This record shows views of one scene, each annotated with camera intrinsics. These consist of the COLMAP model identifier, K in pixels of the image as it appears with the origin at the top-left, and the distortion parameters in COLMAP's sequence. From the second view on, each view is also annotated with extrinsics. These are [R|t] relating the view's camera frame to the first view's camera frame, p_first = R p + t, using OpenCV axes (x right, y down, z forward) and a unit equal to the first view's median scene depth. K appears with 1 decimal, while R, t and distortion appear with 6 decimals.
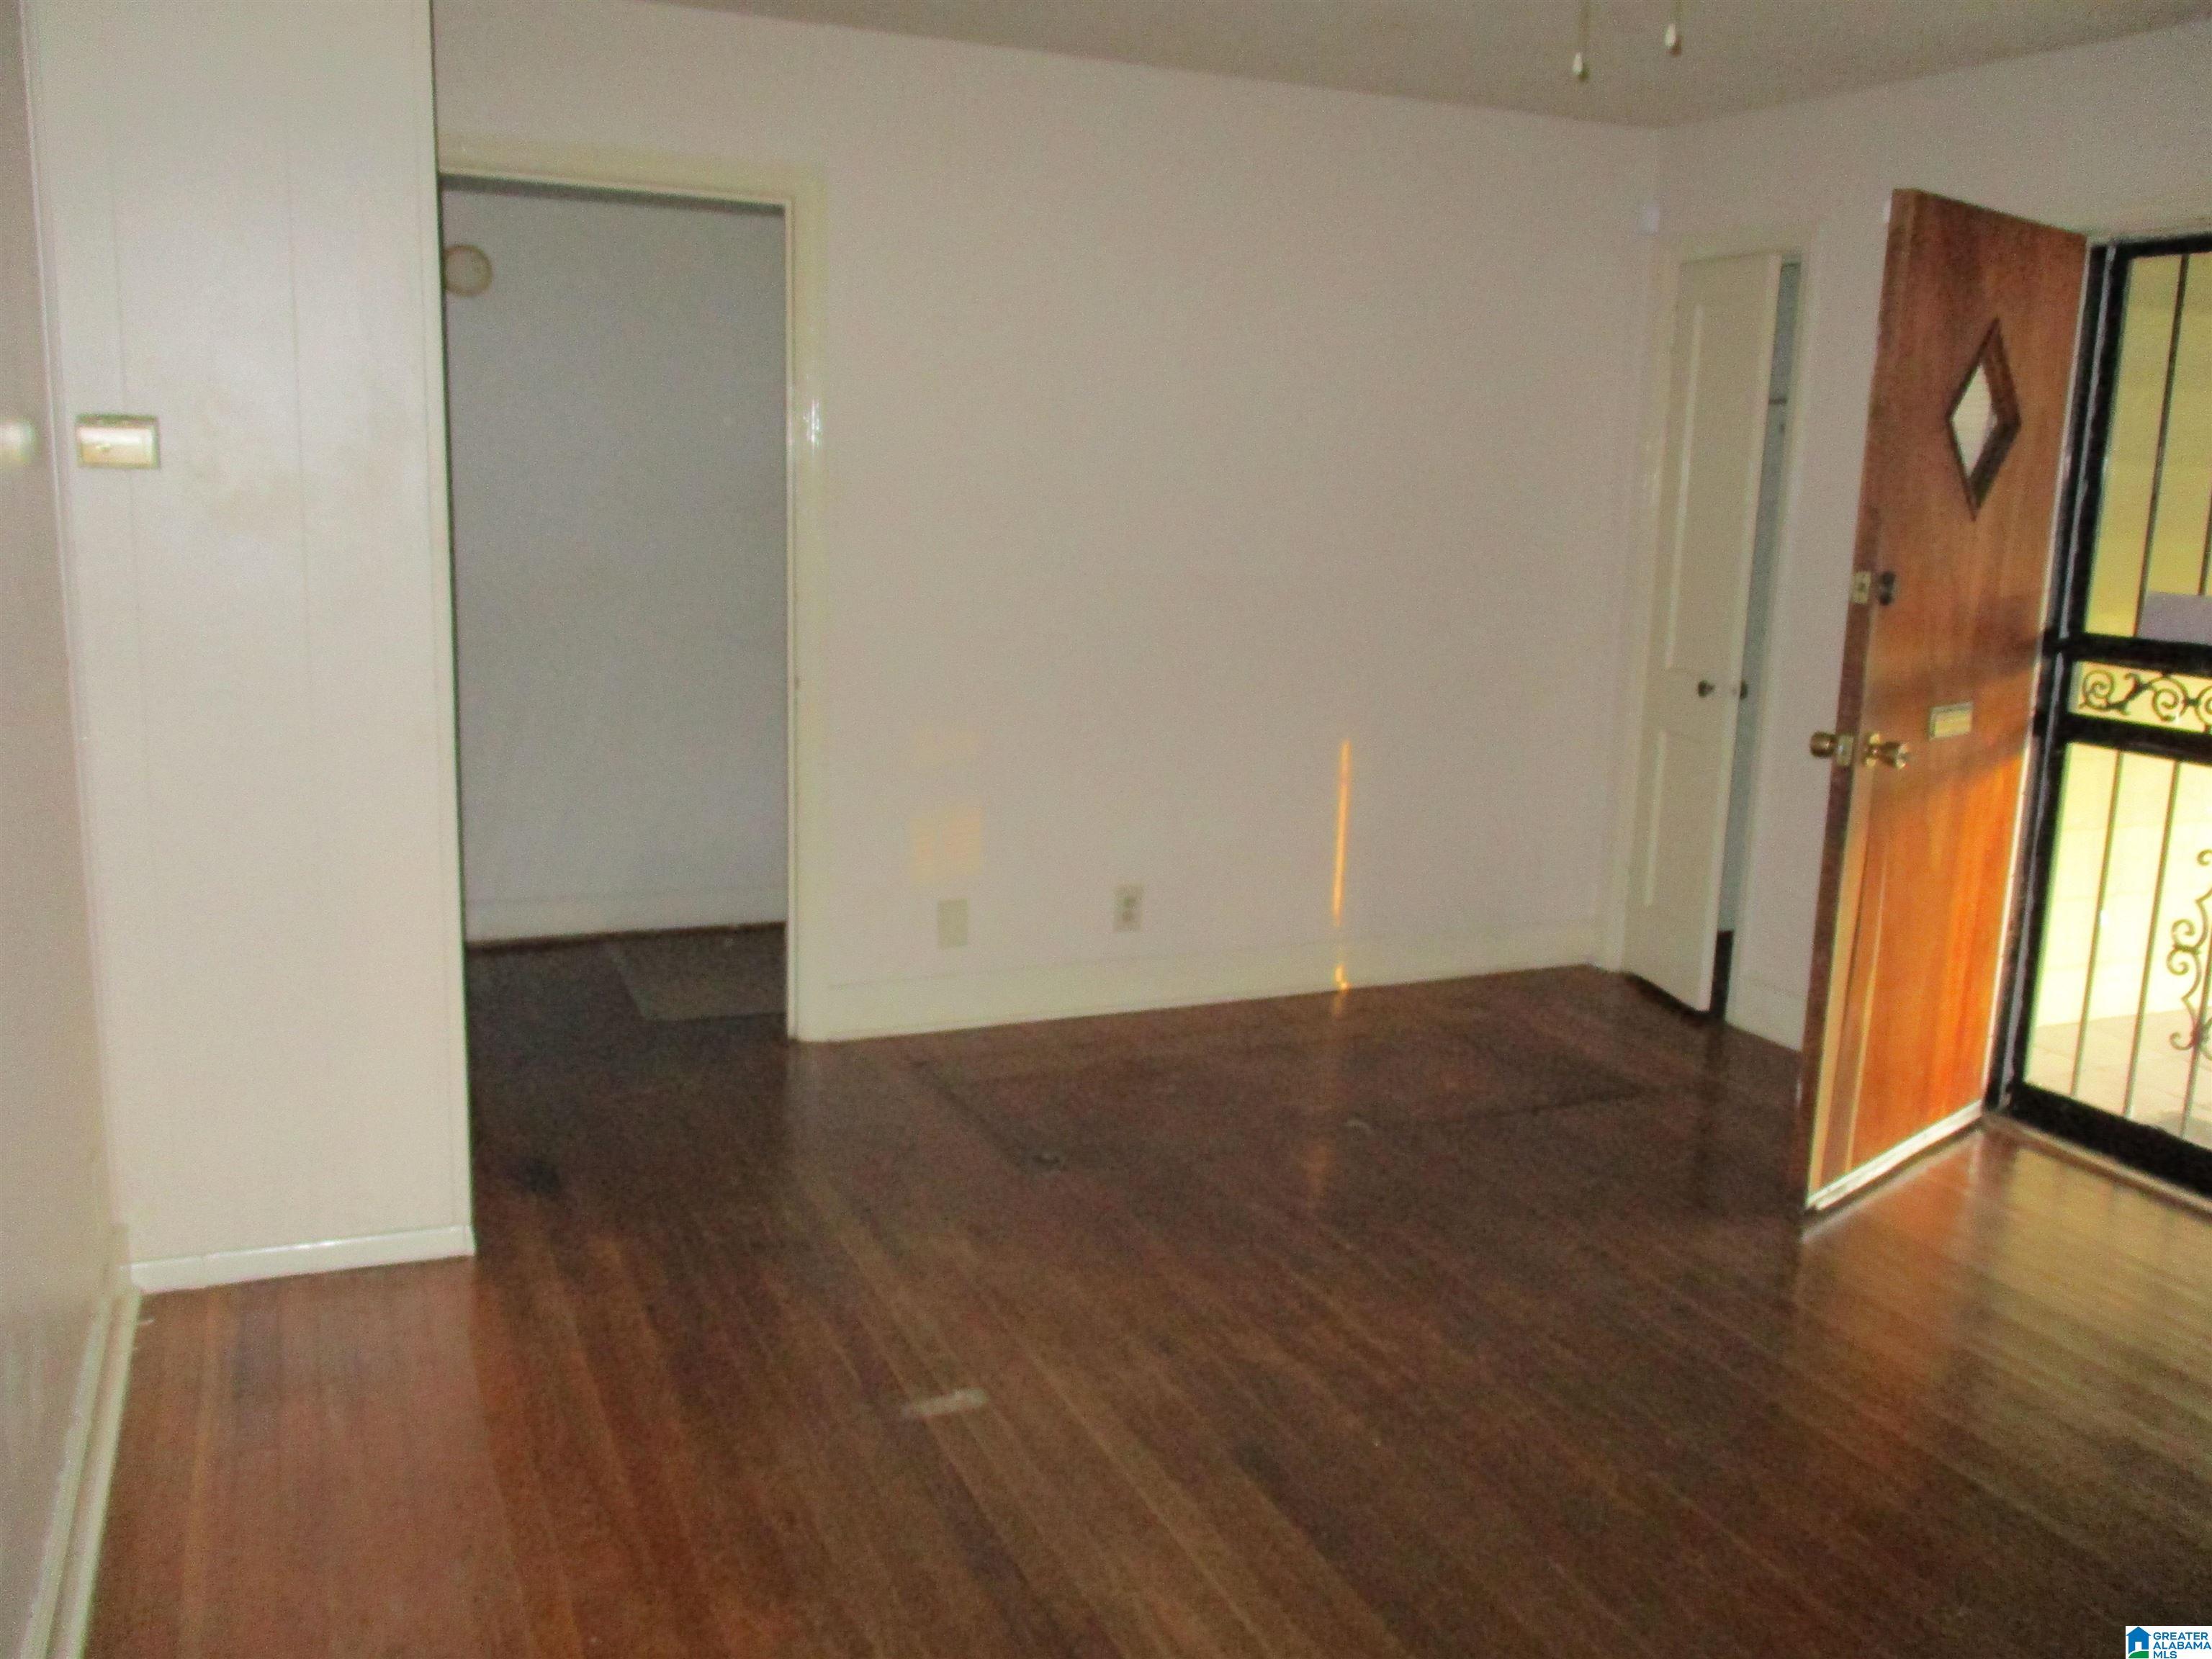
lens RADIAL K [[1837.7, 0, 1105.8], [0, 1837.7, 828.3], [0, 0, 1]] dist [-0.045034, 0.028829]
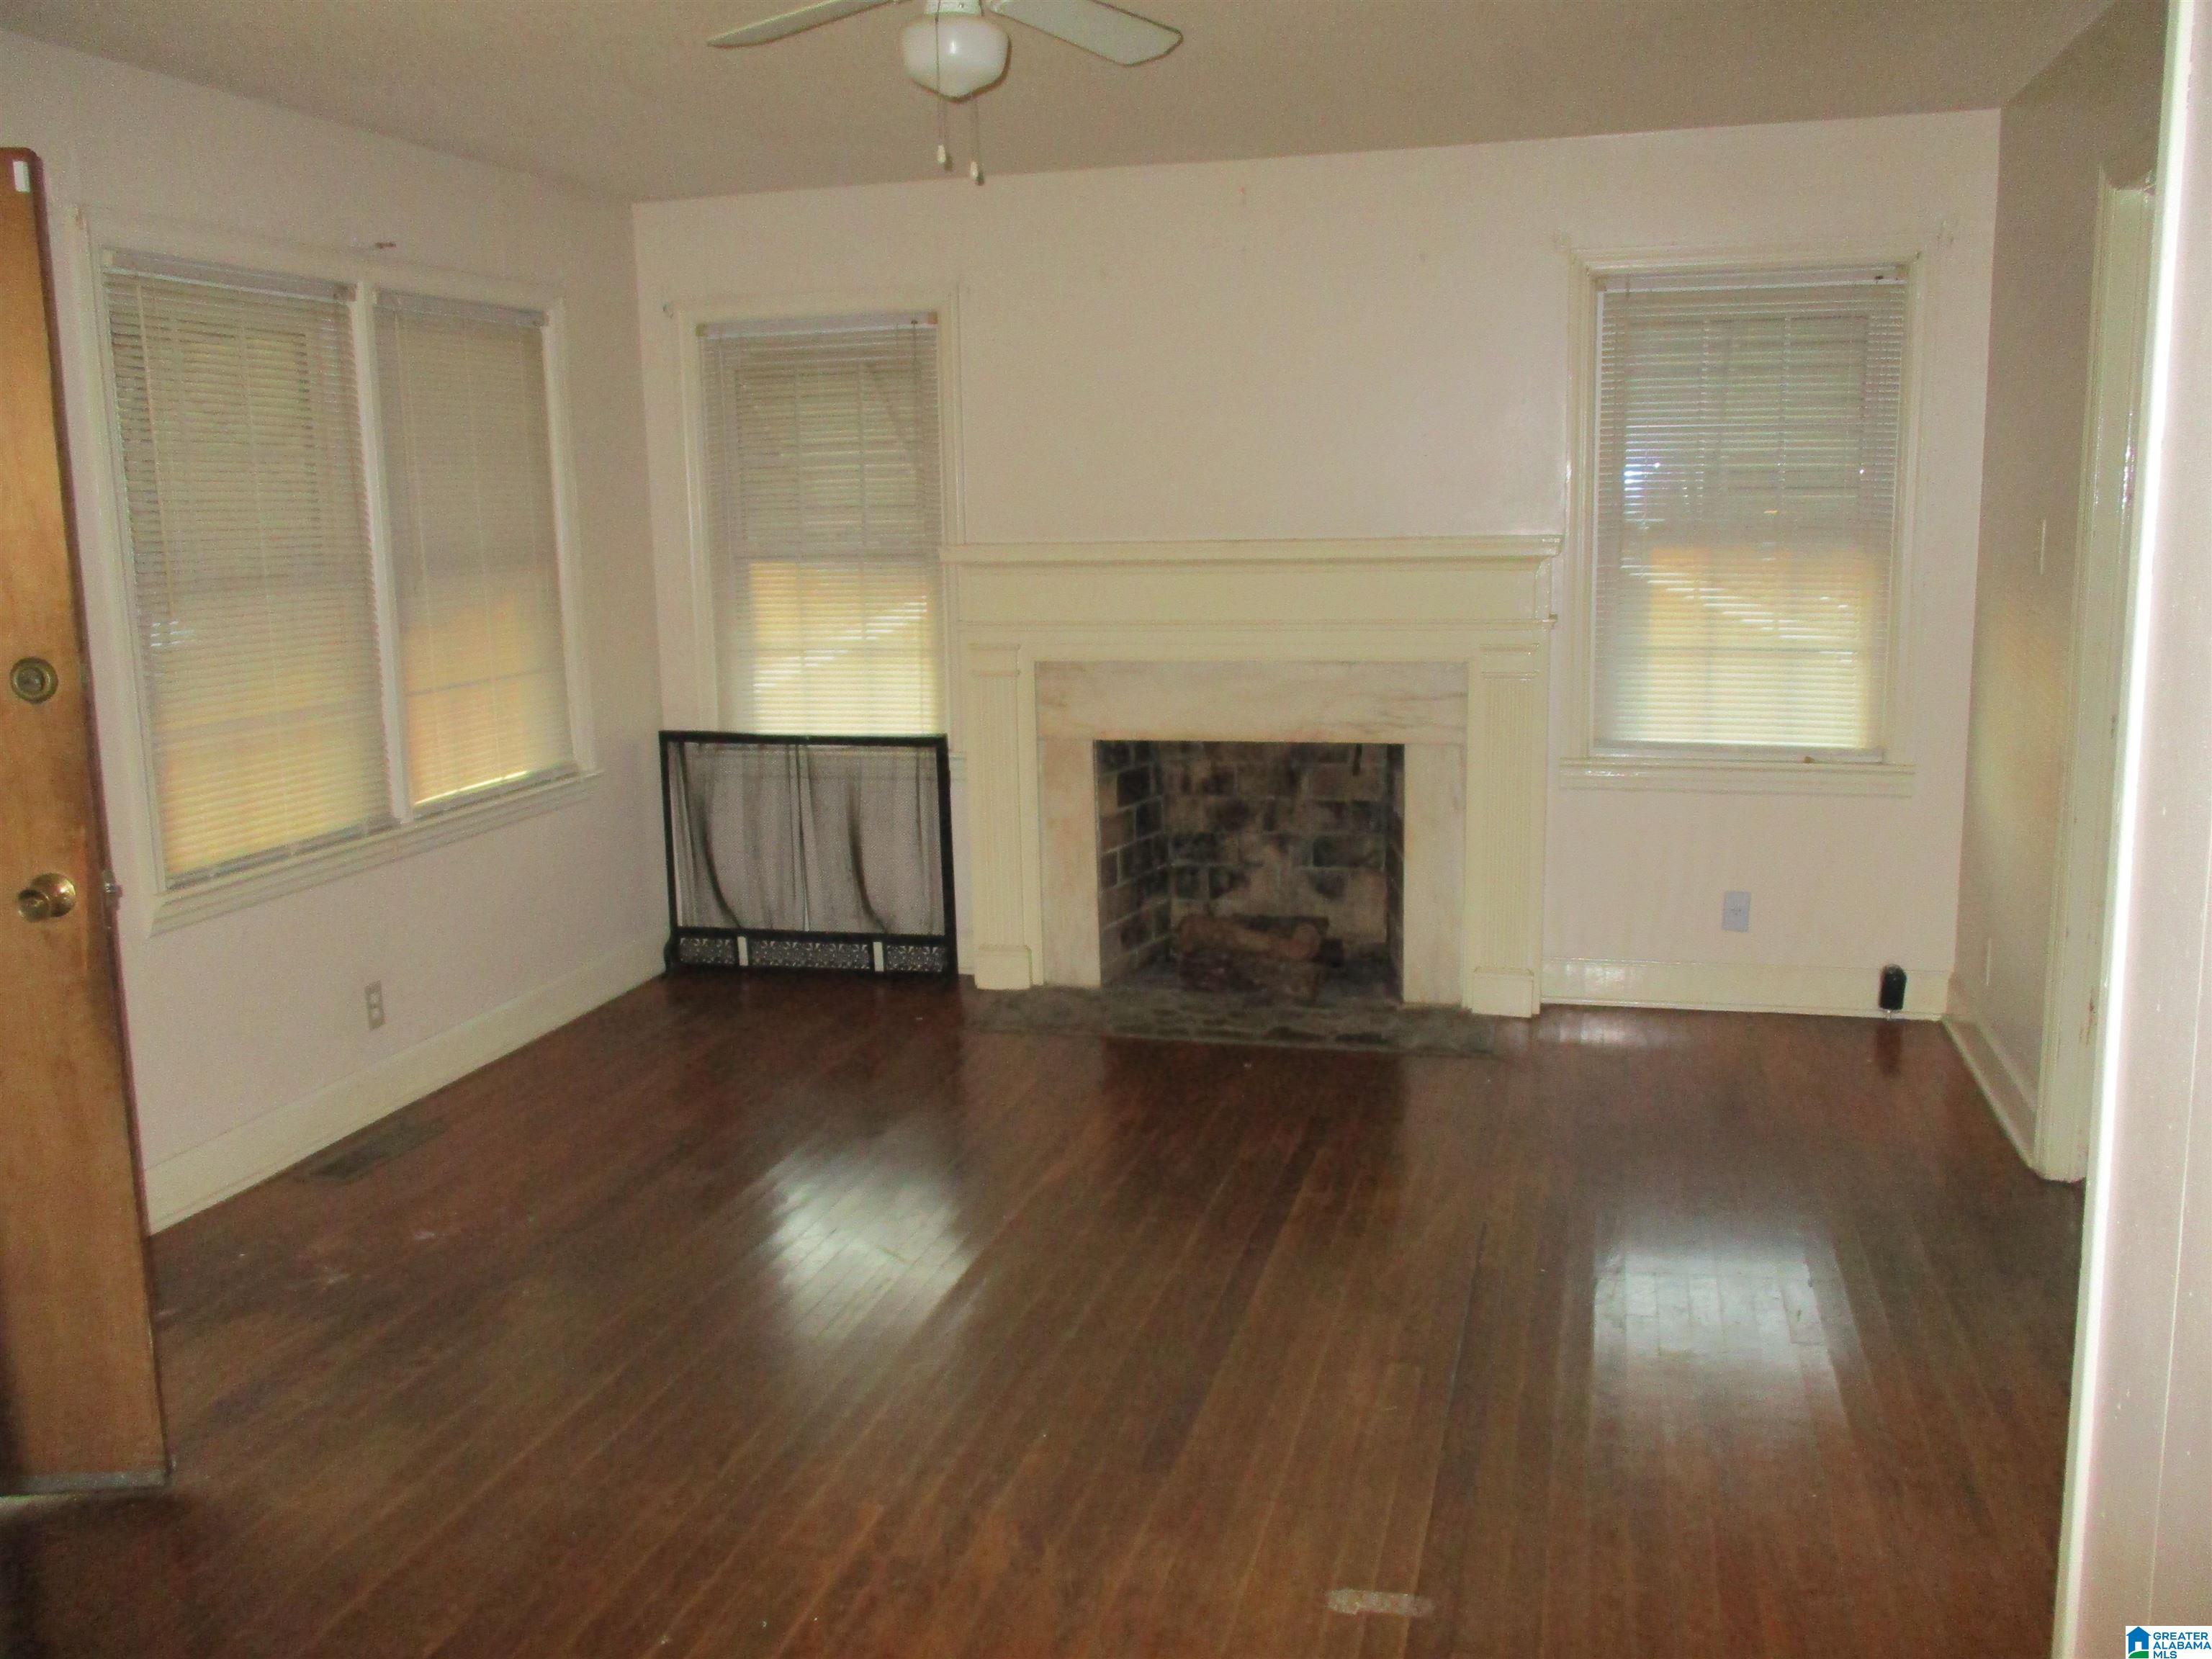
lens RADIAL K [[1837.7, 0, 1104.4], [0, 1837.7, 830.5], [0, 0, 1]] dist [-0.045034, 0.028829]
pose [[-0.780180, -0.130020, 0.611893, -0.468661], [0.120287, 0.928726, 0.350713, -0.345328], [-0.613881, 0.347222, -0.708934, 1.568622]]
